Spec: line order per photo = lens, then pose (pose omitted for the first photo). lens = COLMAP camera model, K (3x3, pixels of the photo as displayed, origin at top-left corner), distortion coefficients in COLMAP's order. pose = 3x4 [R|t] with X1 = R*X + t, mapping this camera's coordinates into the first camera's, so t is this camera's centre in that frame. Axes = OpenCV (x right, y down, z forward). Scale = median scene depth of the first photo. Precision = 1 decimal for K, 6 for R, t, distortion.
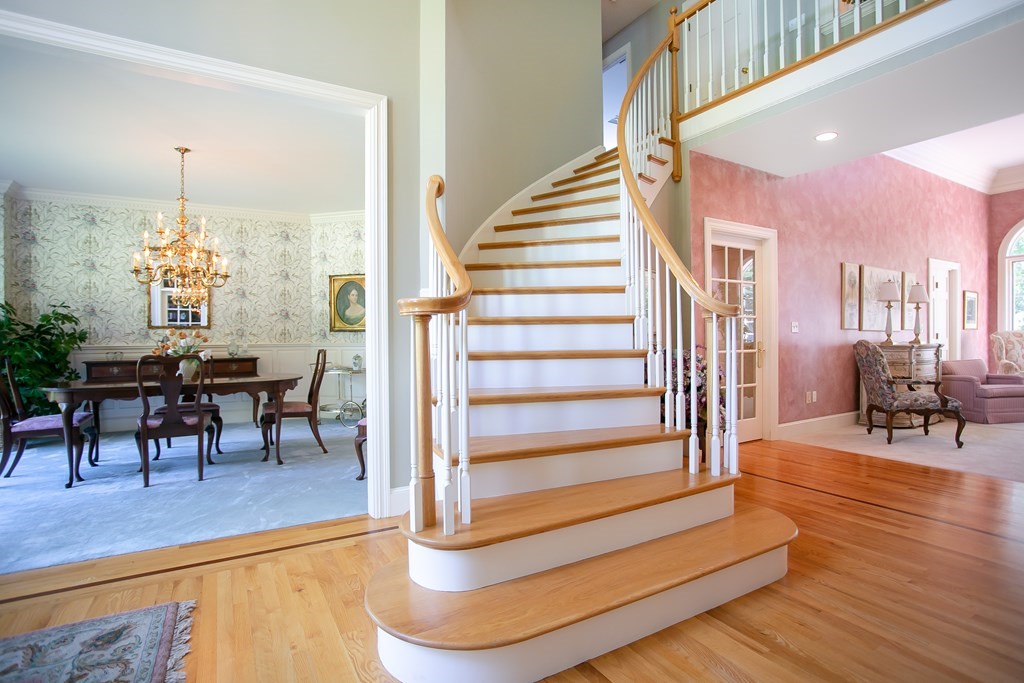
lens RADIAL K [[523.5, 0, 511.7], [0, 523.5, 339.0], [0, 0, 1]] dist [-0.056365, 0.026382]
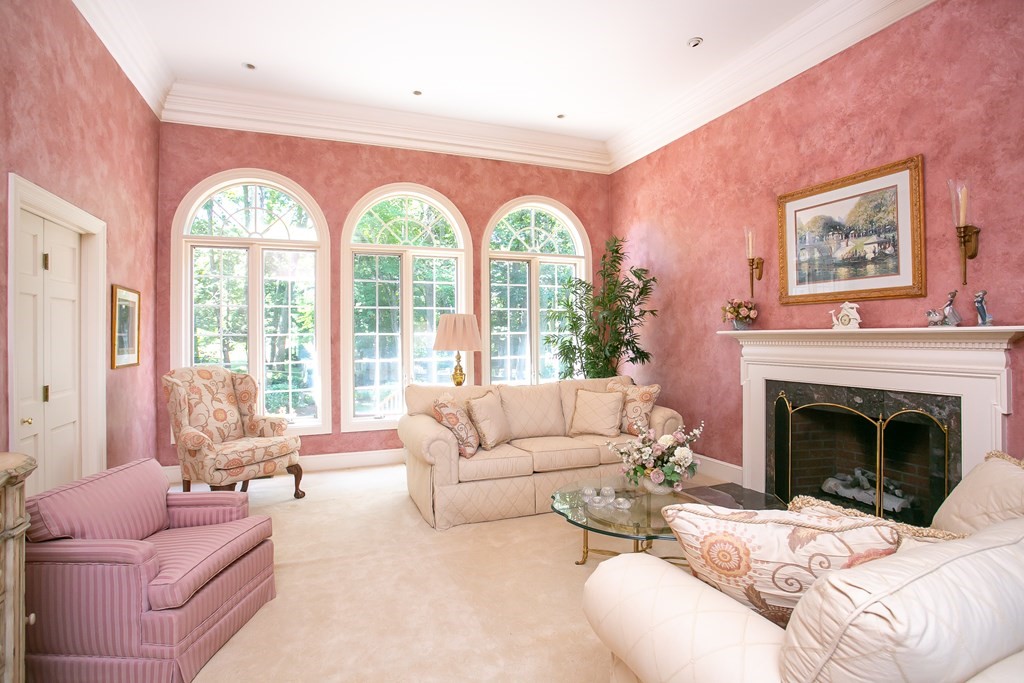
lens RADIAL K [[523.5, 0, 516.1], [0, 523.5, 343.7], [0, 0, 1]] dist [-0.056365, 0.026382]
pose [[0.179613, 0.006982, 0.983713, 0.486370], [0.008383, 0.999928, -0.008628, -0.032603], [-0.983702, 0.009796, 0.179541, 0.543275]]
